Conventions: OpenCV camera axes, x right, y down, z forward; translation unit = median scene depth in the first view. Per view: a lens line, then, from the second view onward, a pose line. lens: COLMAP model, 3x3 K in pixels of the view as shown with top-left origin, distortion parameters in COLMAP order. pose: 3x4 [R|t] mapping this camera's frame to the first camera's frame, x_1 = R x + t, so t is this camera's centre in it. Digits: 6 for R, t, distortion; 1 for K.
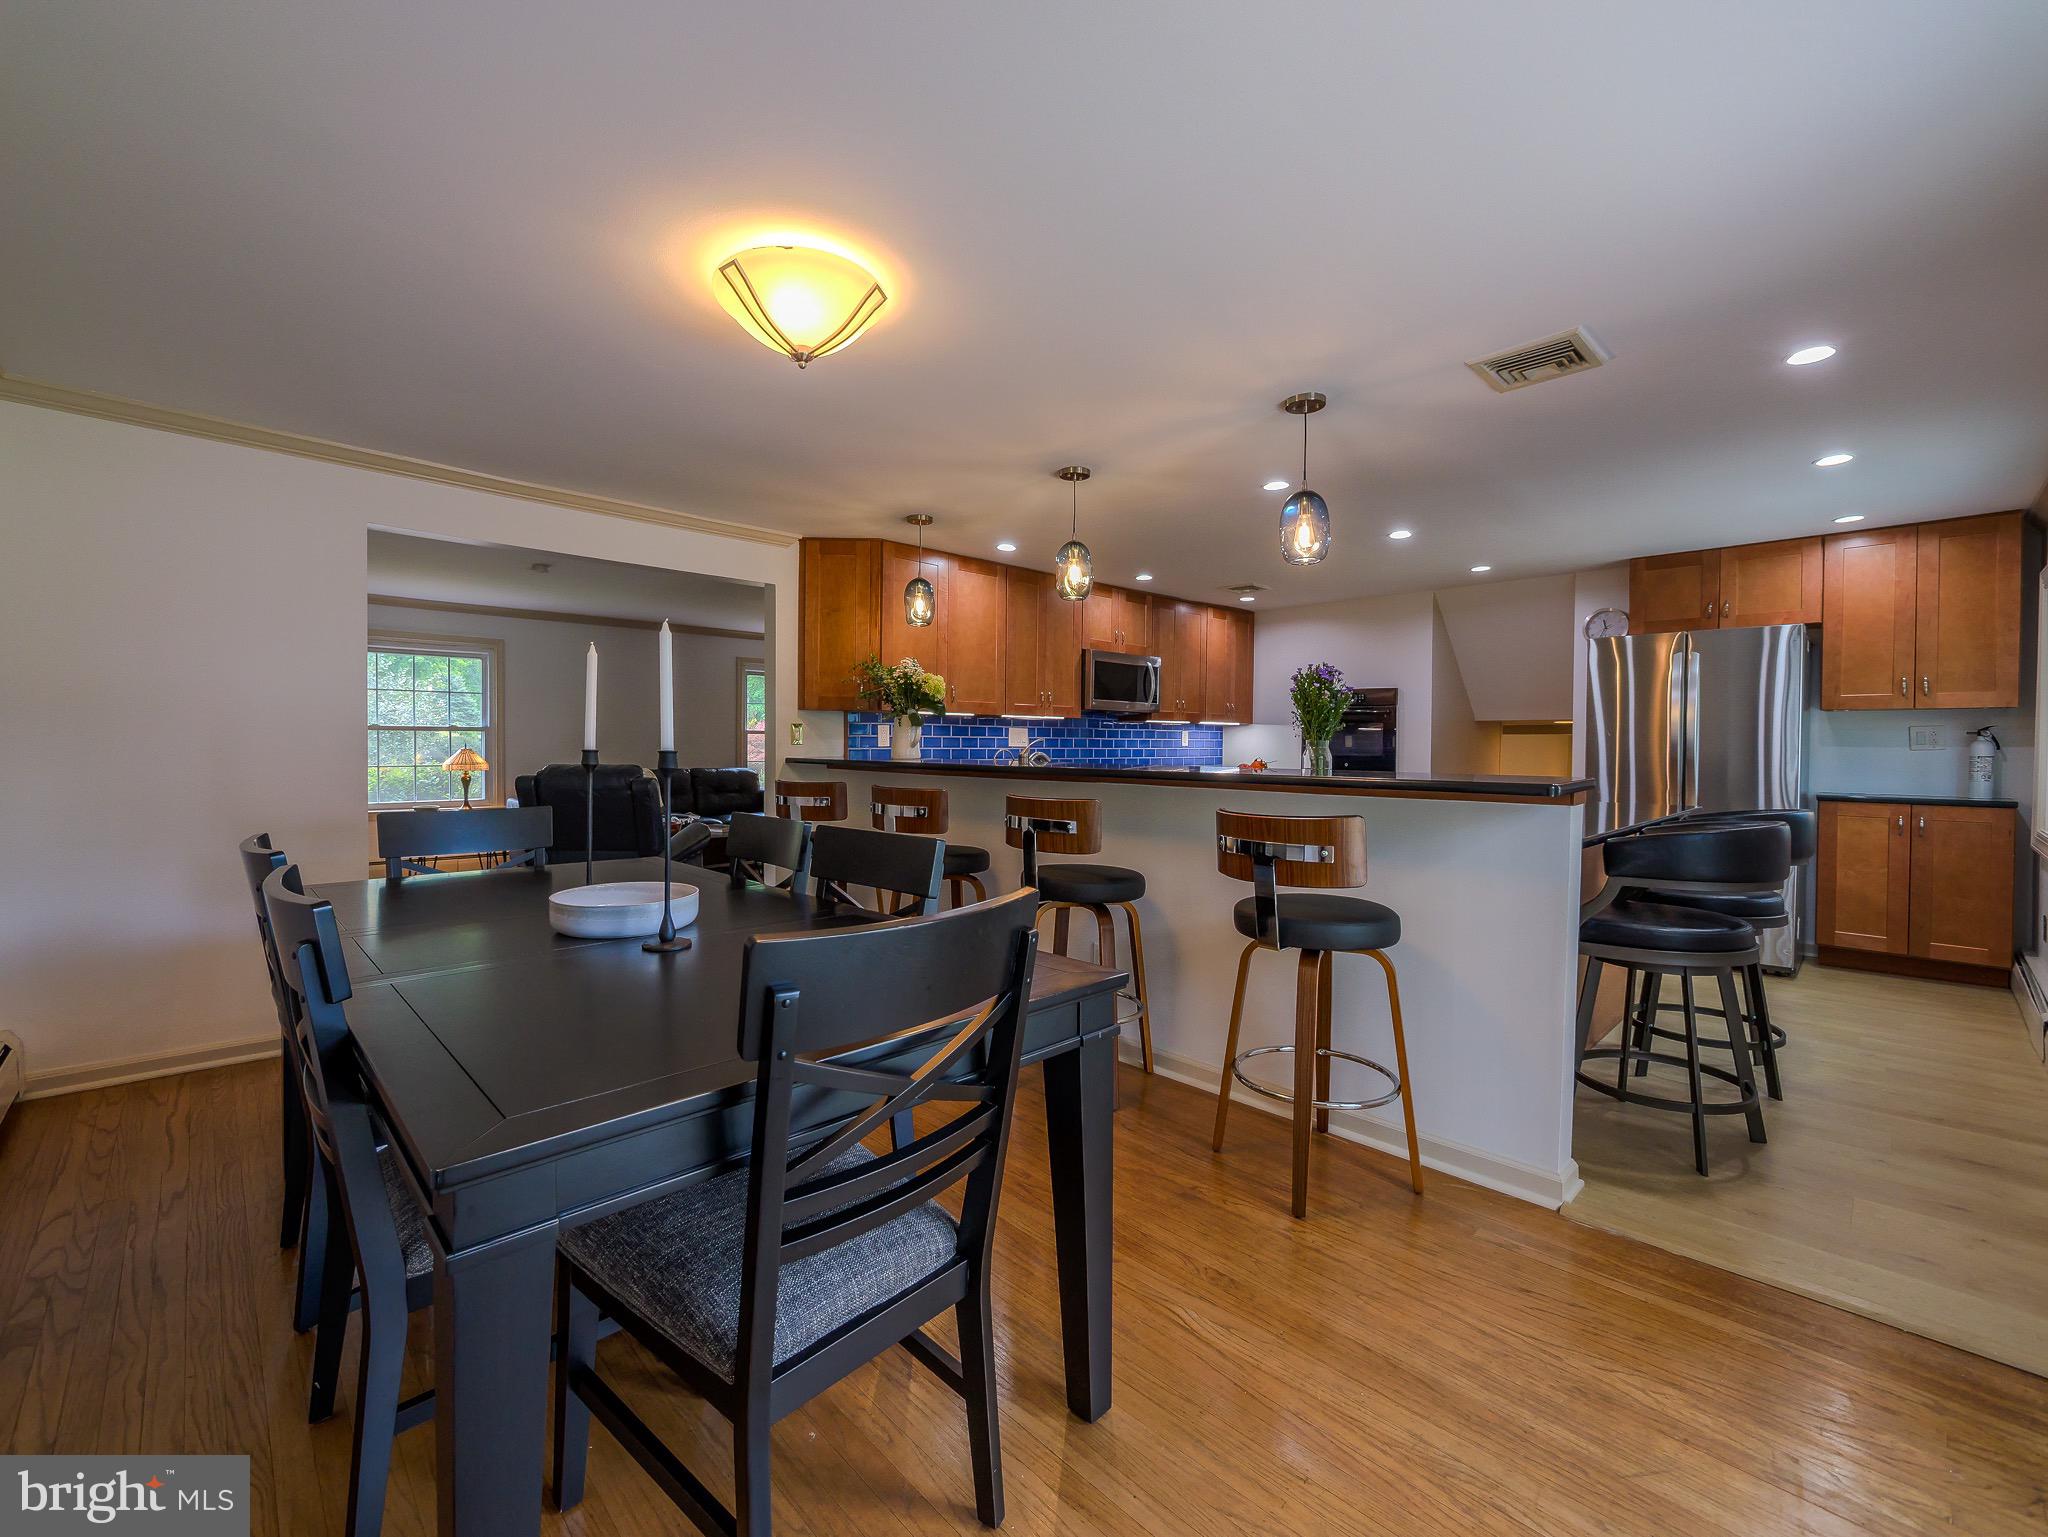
lens RADIAL K [[873.0, 0, 1028.4], [0, 873.0, 772.3], [0, 0, 1]] dist [-0.004324, -0.000458]
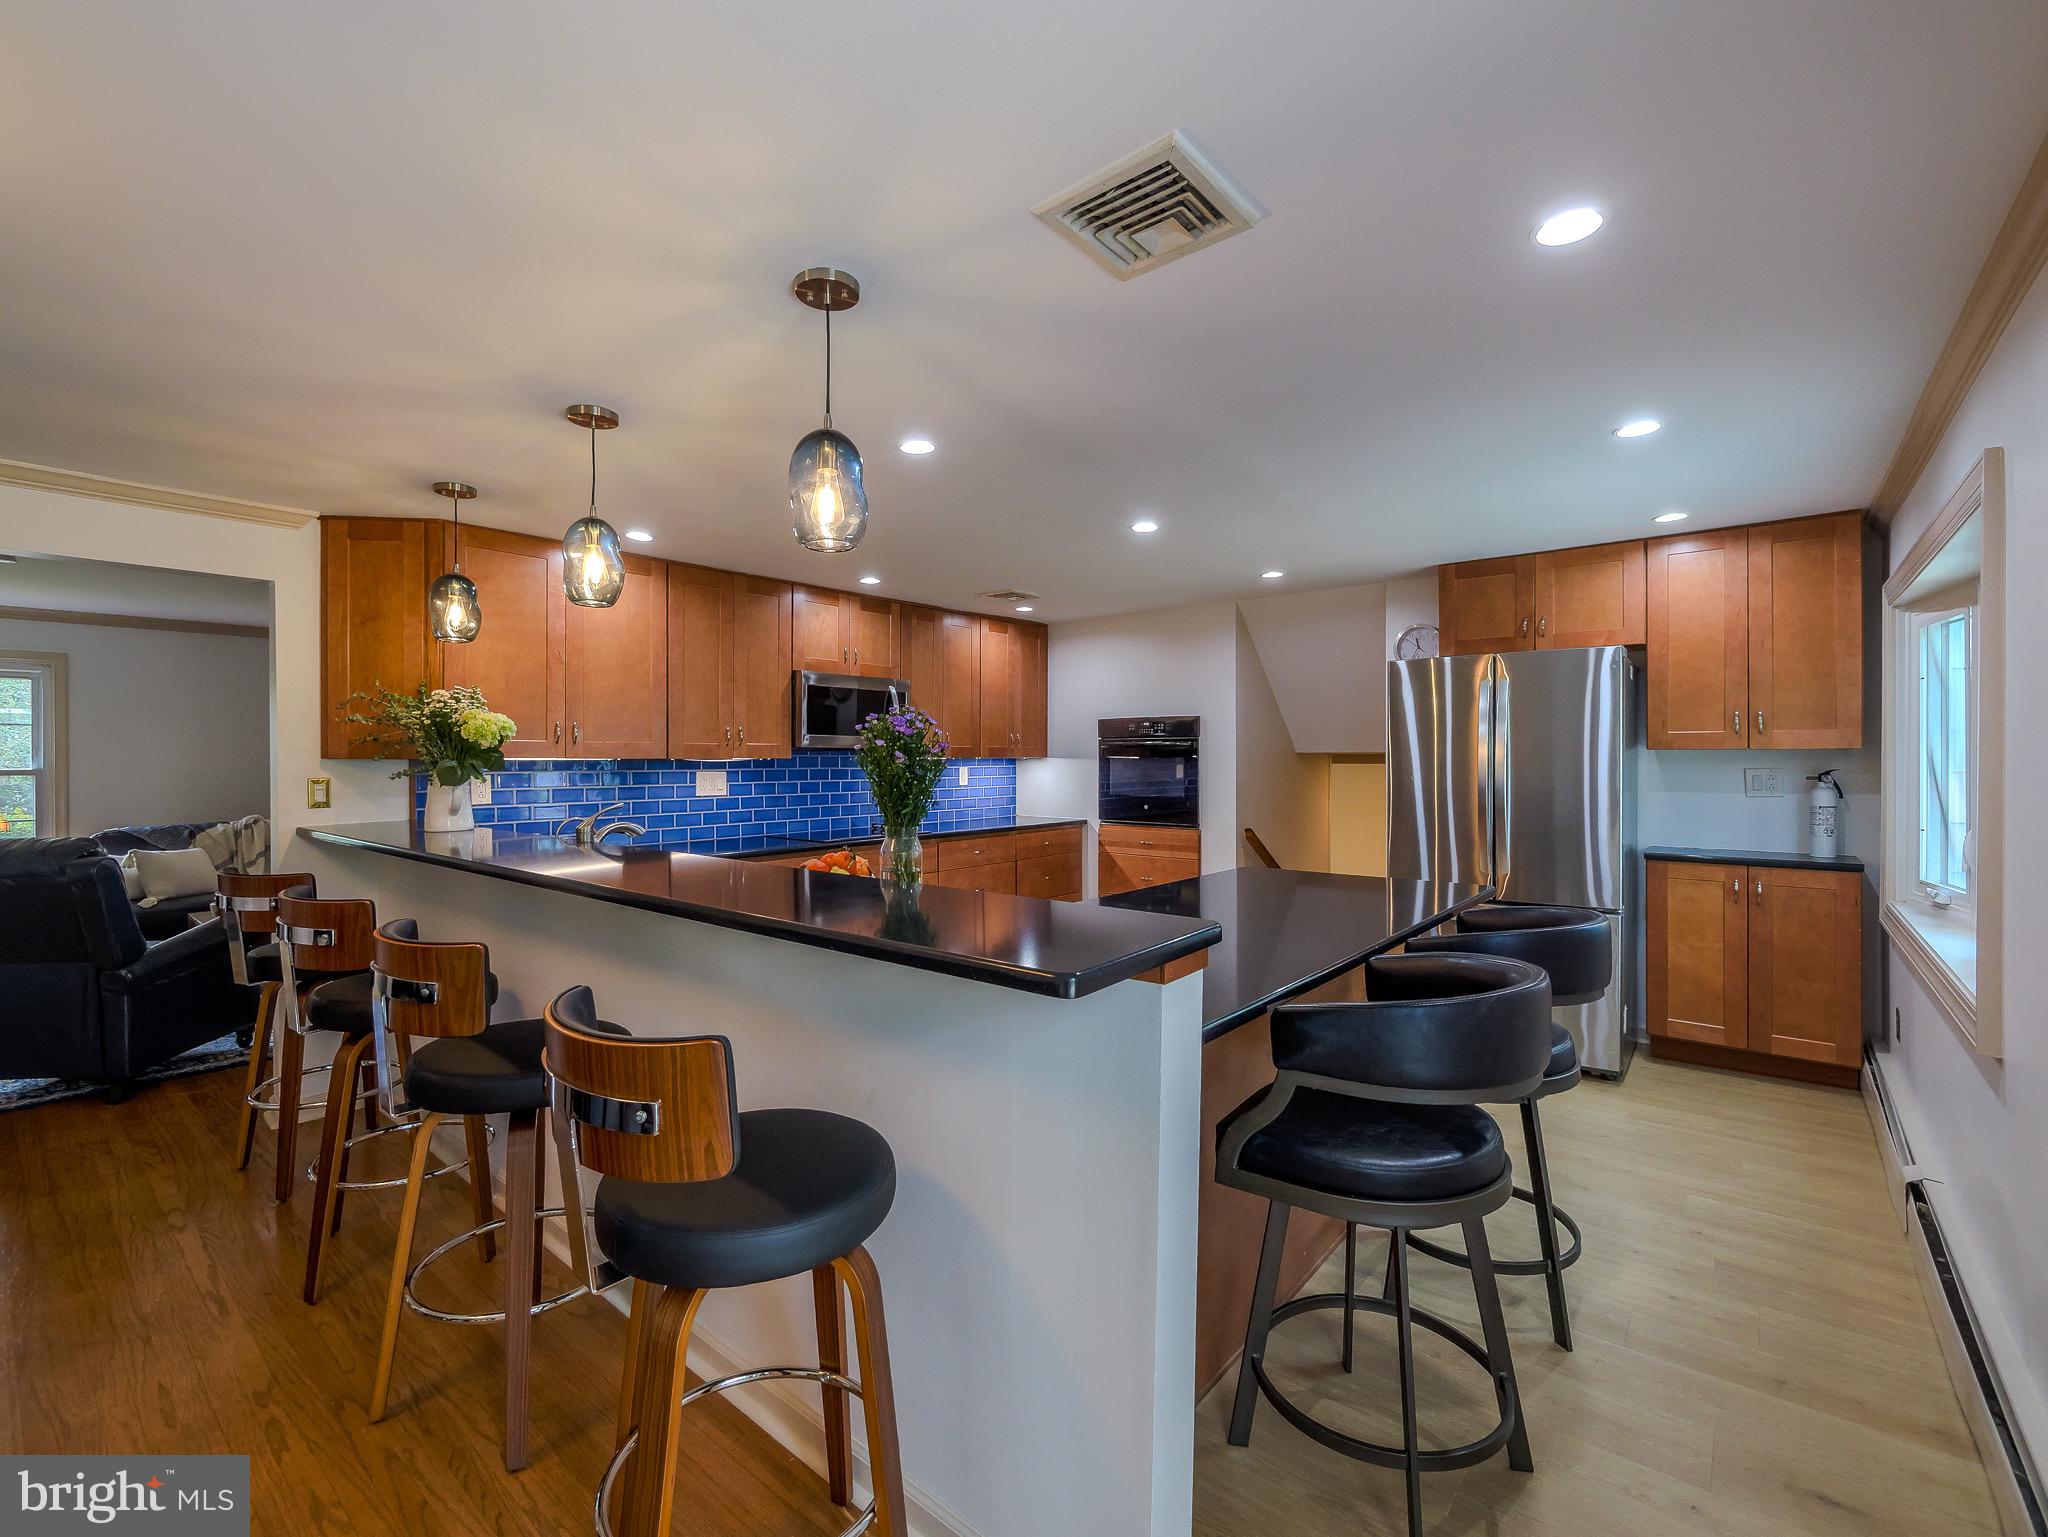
lens RADIAL K [[886.0, 0, 1050.9], [0, 886.0, 774.6], [0, 0, 1]] dist [-0.005773, -0.000301]
pose [[0.993363, -0.010690, 0.114526, 0.254620], [0.011984, 0.999872, -0.010611, -0.046087], [-0.114398, 0.011913, 0.993364, 0.233708]]
